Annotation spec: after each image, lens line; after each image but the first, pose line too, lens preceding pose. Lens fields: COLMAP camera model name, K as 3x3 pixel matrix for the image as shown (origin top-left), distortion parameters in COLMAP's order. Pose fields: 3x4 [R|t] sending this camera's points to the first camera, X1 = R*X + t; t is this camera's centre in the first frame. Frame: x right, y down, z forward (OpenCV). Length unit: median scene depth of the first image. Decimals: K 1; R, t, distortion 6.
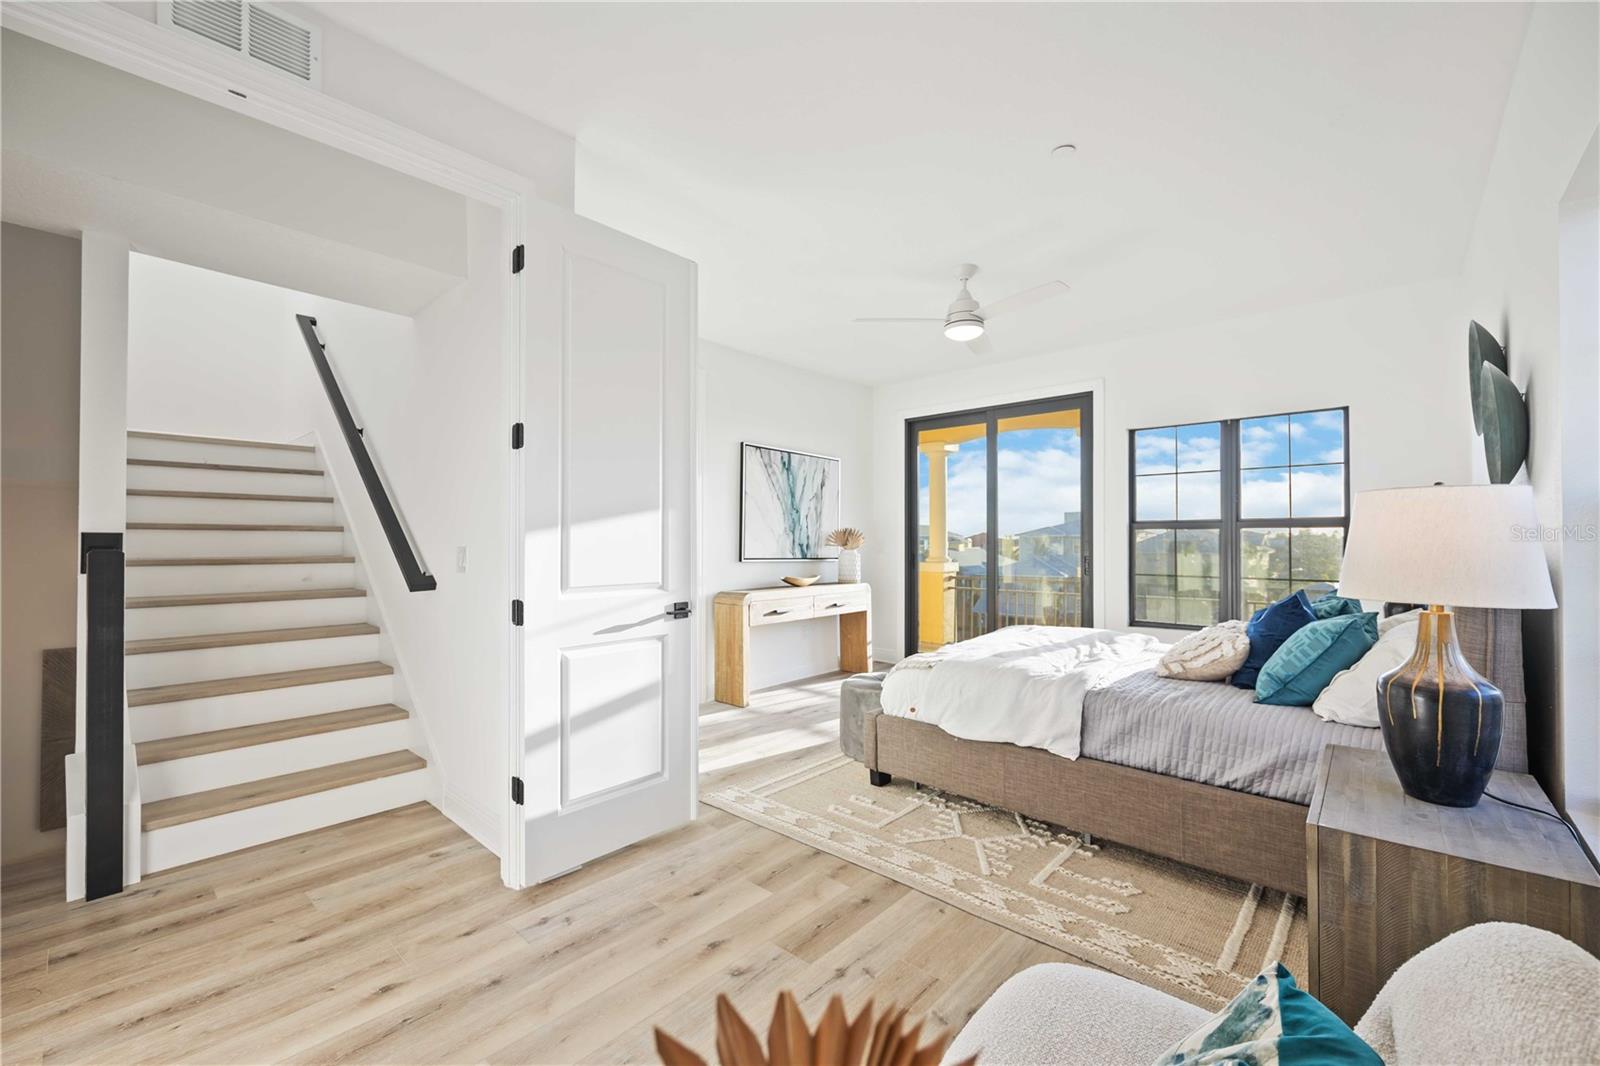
lens RADIAL K [[657.5, 0, 803.8], [0, 657.5, 537.3], [0, 0, 1]] dist [-0.001849, 0.001316]
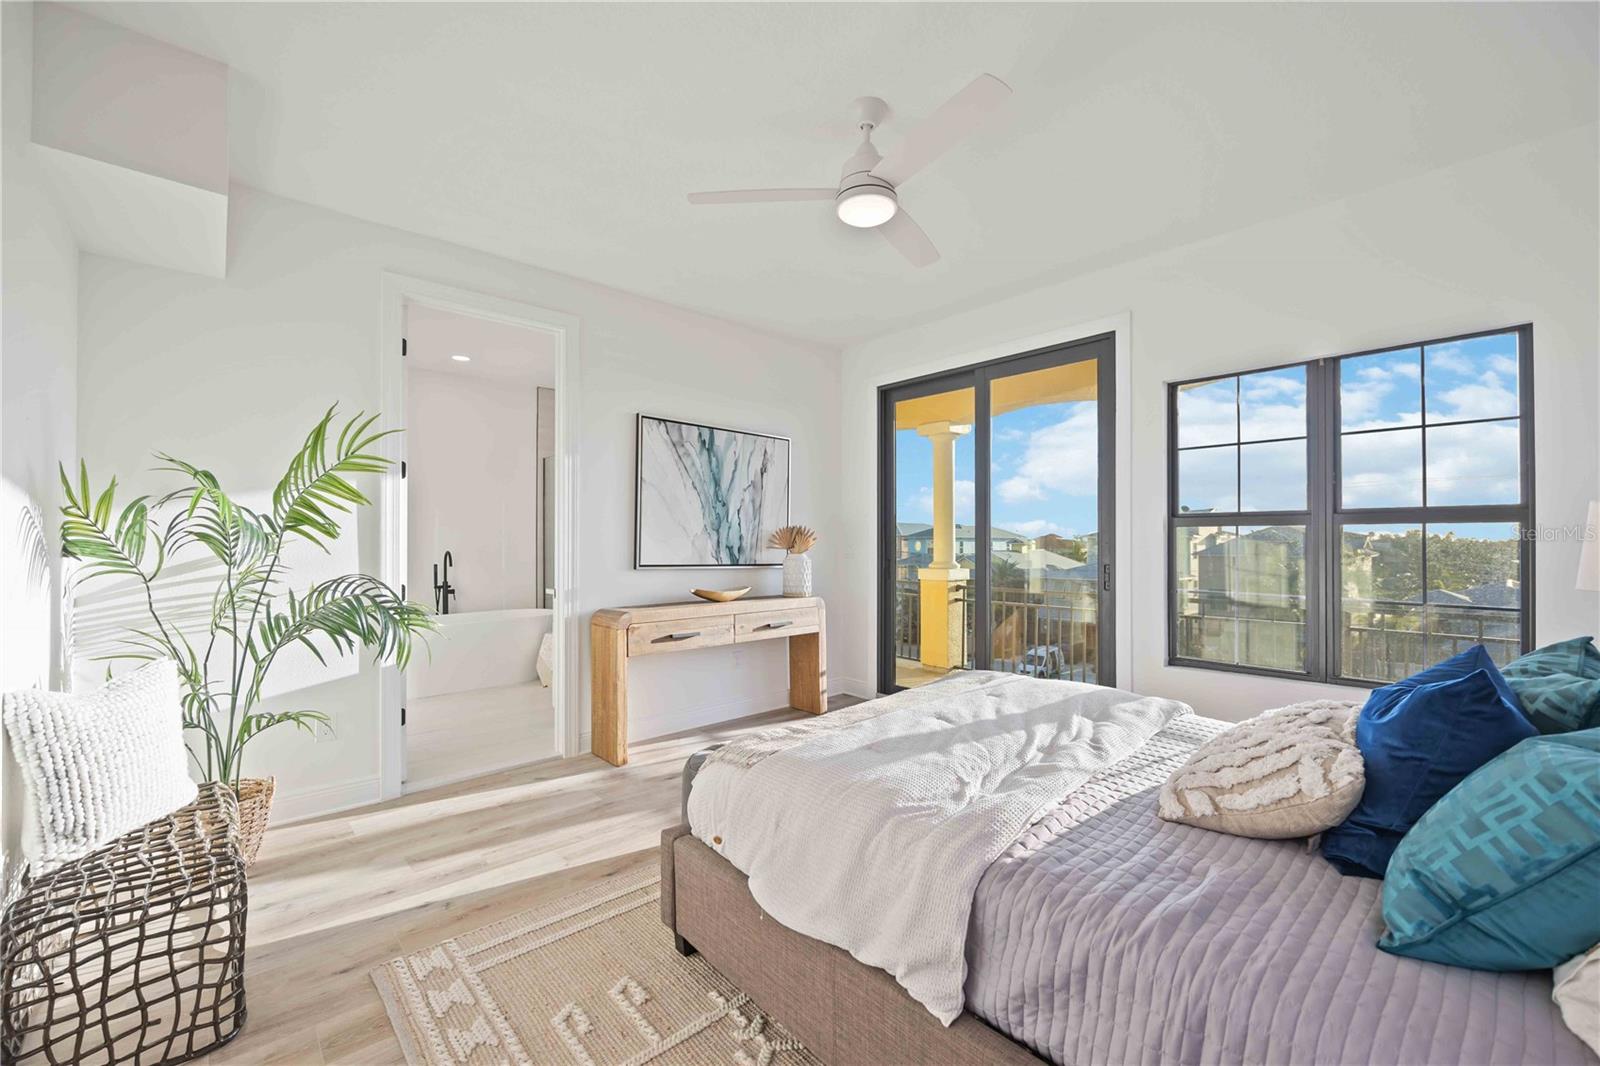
lens RADIAL K [[657.5, 0, 798.2], [0, 657.5, 539.3], [0, 0, 1]] dist [-0.001849, 0.001316]
pose [[0.994872, 0.000829, -0.101142, 0.246257], [-0.000727, 0.999999, 0.001040, 0.001694], [0.101142, -0.000962, 0.994871, 0.373625]]
